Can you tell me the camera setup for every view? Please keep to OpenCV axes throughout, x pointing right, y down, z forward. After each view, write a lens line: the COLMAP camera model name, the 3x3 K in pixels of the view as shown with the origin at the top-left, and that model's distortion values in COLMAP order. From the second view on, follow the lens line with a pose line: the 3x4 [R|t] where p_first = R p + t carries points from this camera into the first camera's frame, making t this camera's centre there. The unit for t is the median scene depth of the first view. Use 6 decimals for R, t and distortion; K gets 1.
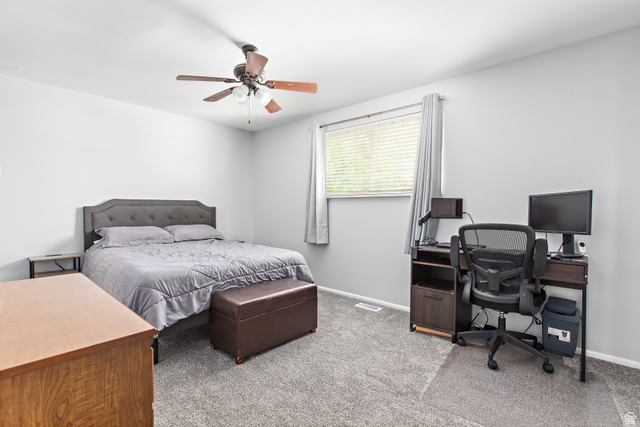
lens RADIAL K [[307.4, 0, 318.9], [0, 307.4, 214.1], [0, 0, 1]] dist [-0.020818, -0.000056]
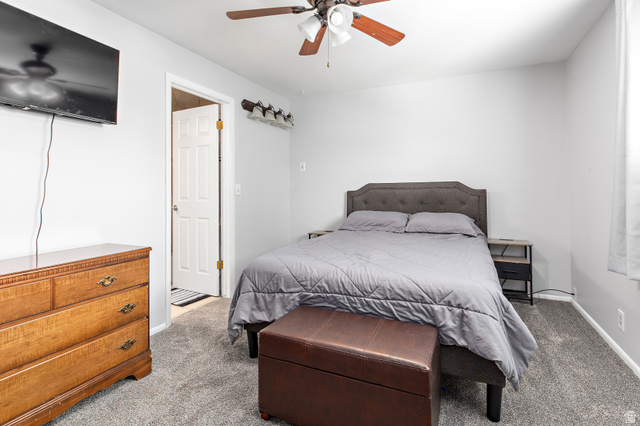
lens RADIAL K [[307.4, 0, 328.6], [0, 307.4, 192.5], [0, 0, 1]] dist [-0.020818, -0.000056]
pose [[0.319445, -0.005197, -0.947591, 0.334728], [-0.008158, 0.999933, -0.008235, -0.011693], [0.947570, 0.010361, 0.319381, 0.688418]]
